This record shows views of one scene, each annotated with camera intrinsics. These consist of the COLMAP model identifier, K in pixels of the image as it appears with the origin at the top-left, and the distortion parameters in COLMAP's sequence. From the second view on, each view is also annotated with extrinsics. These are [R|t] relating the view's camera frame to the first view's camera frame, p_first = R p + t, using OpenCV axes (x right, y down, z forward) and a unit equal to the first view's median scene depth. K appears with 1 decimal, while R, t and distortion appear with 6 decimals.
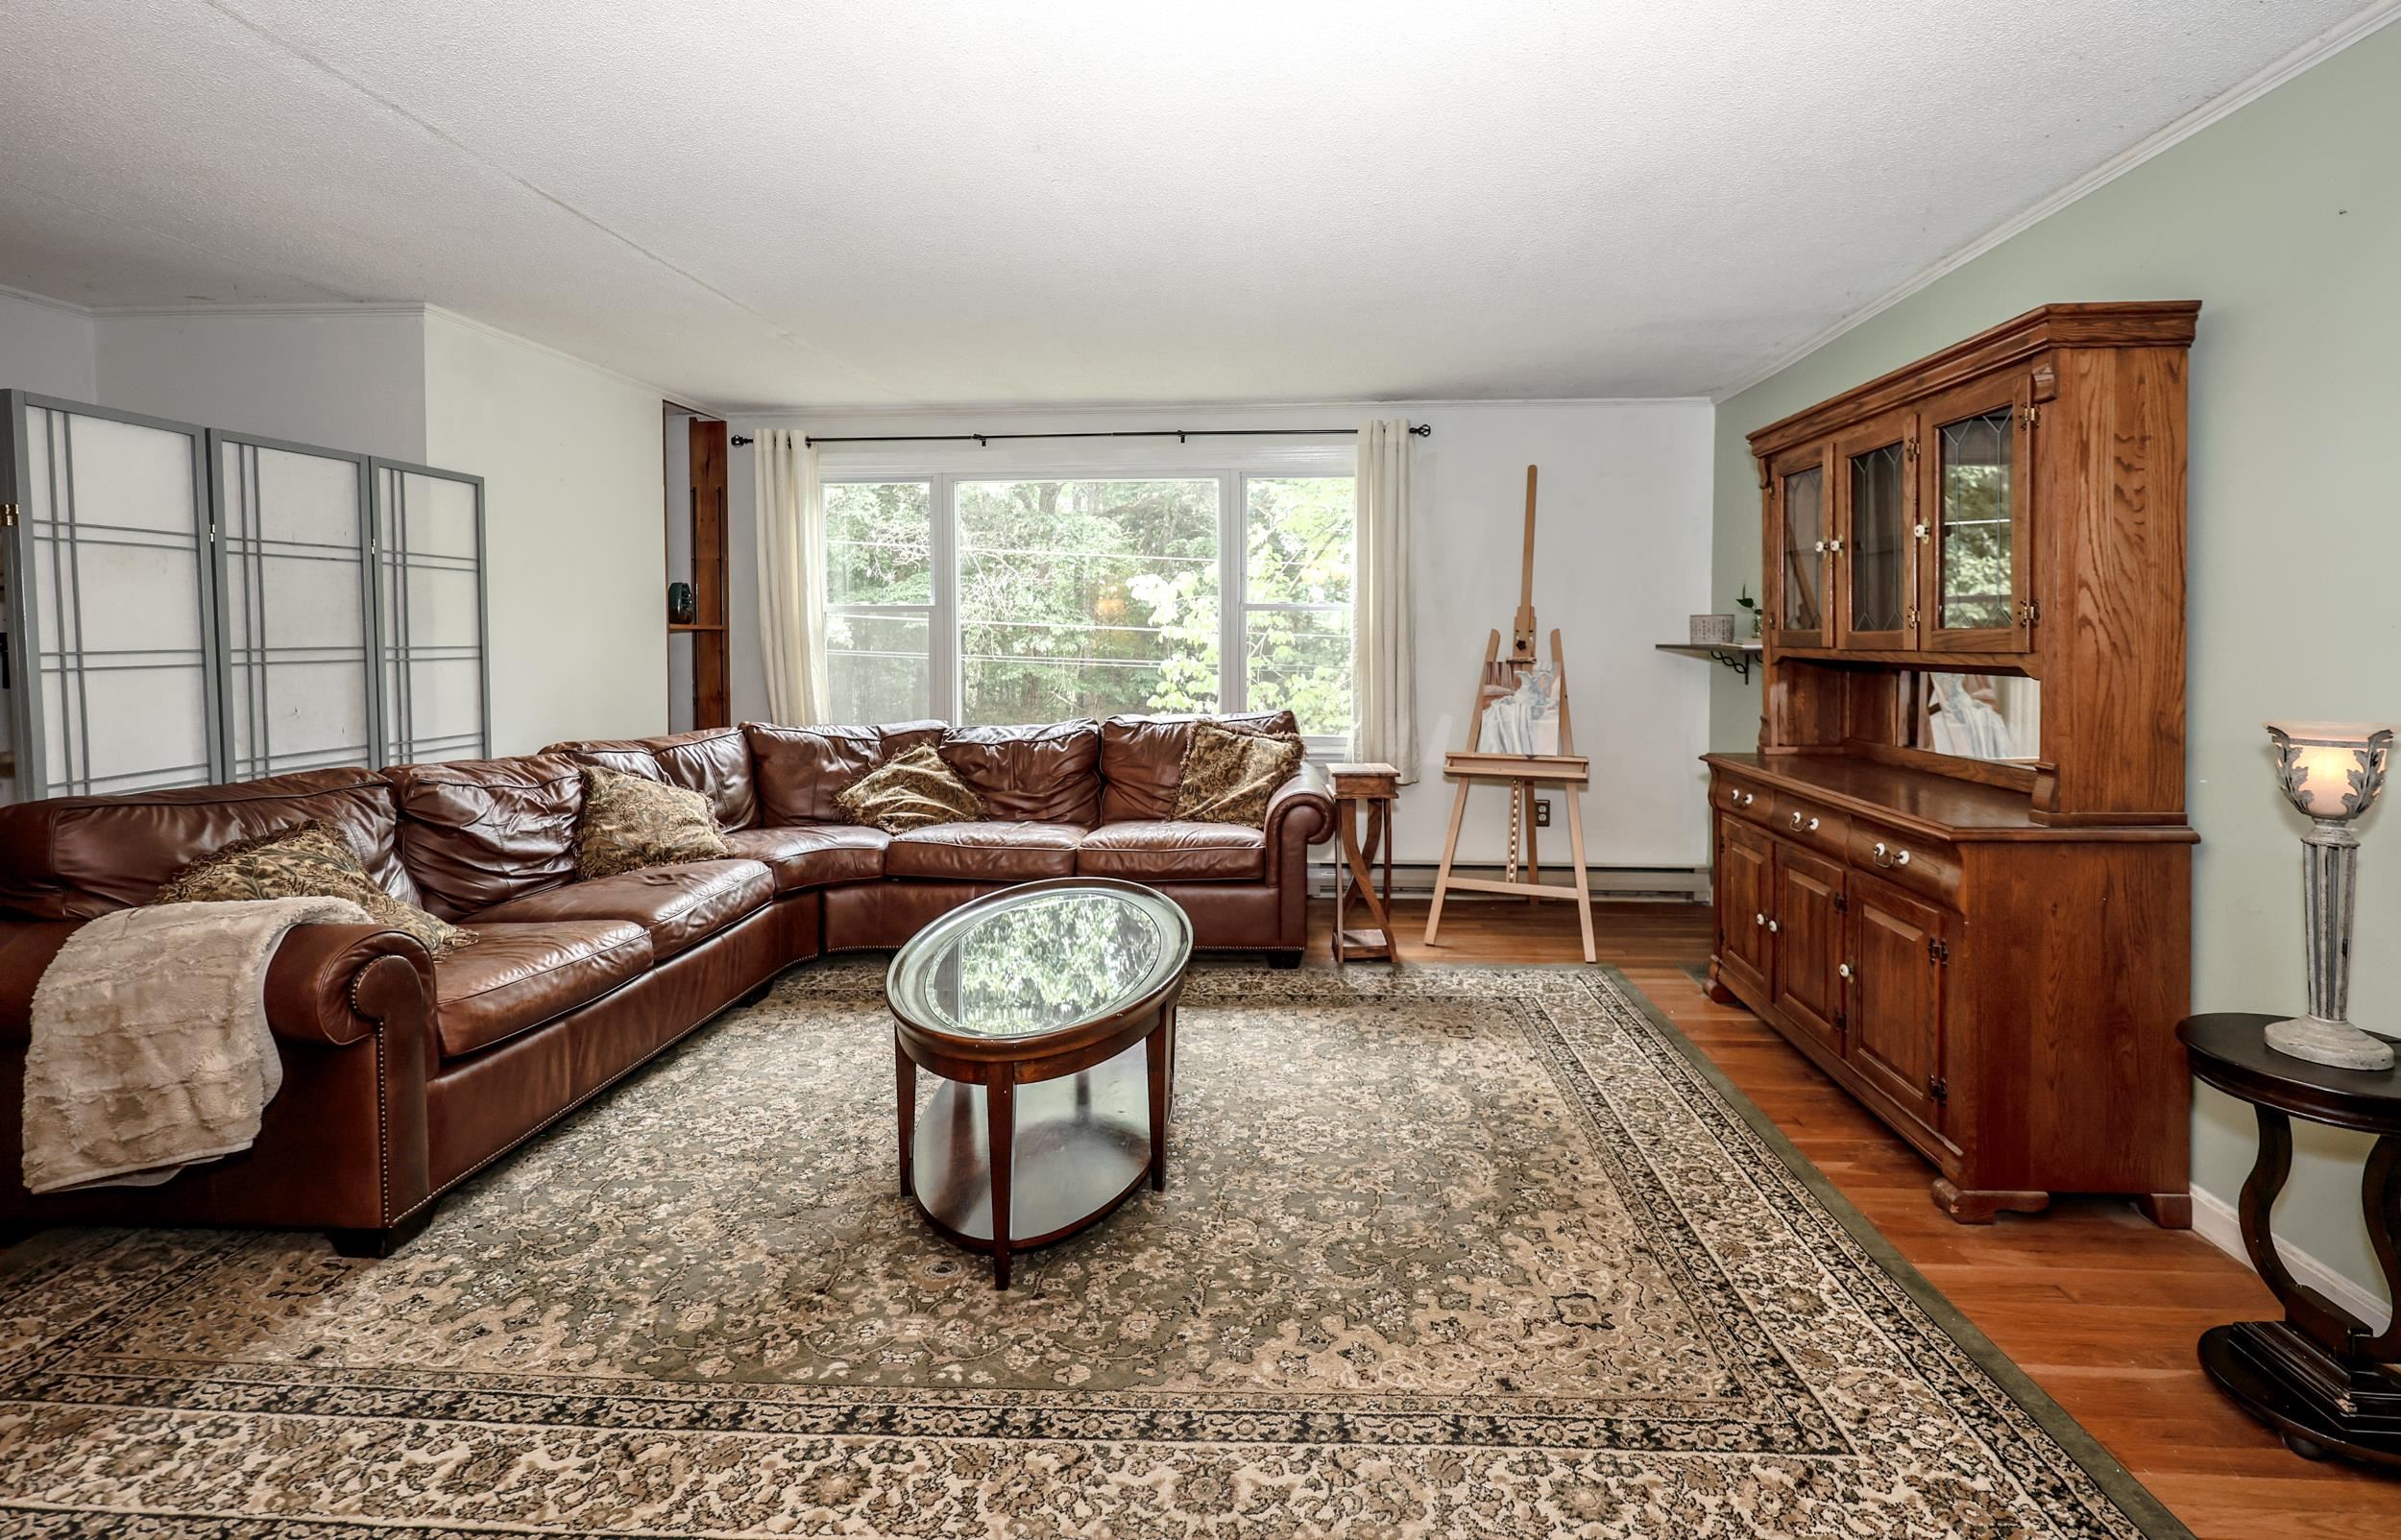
lens RADIAL K [[1068.5, 0, 1205.6], [0, 1068.5, 659.5], [0, 0, 1]] dist [0.000948, 0.000115]
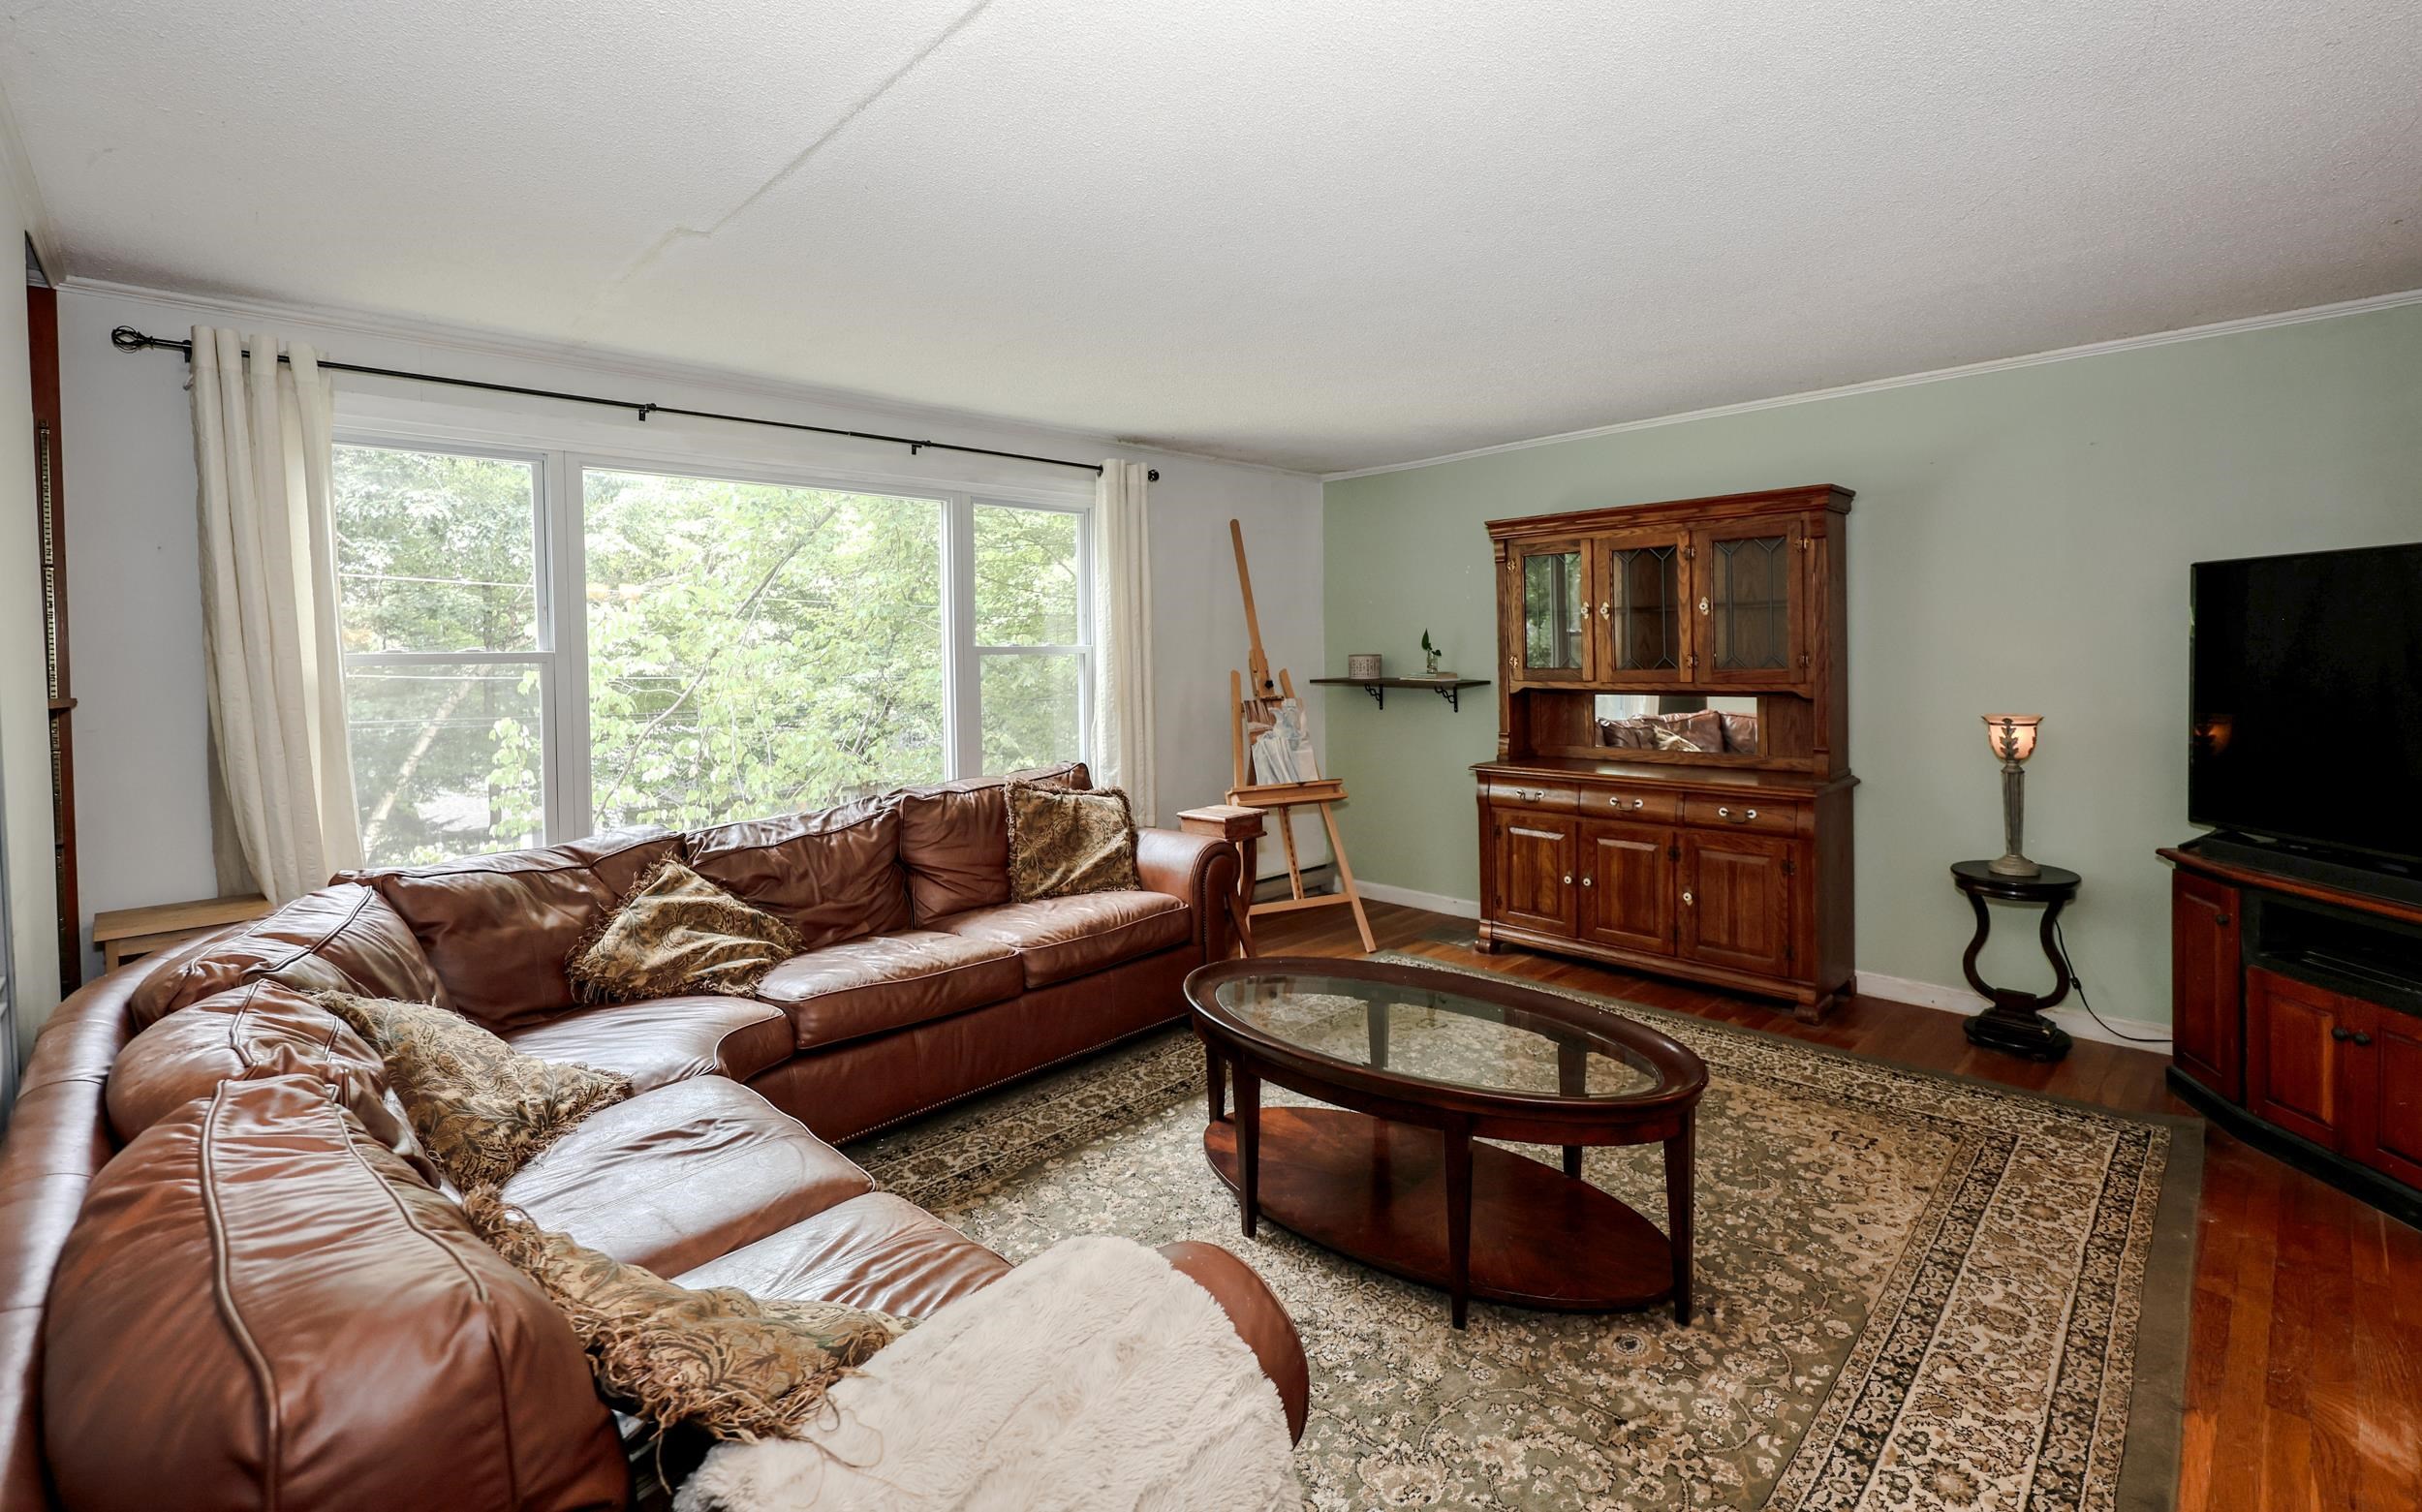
lens RADIAL K [[1084.3, 0, 1282.9], [0, 1084.3, 669.9], [0, 0, 1]] dist [0.002963, -0.000239]
pose [[0.638094, -0.023094, 0.769612, -1.139780], [0.034671, 0.999398, 0.001244, -0.060279], [-0.769178, 0.025890, 0.638510, 0.557348]]
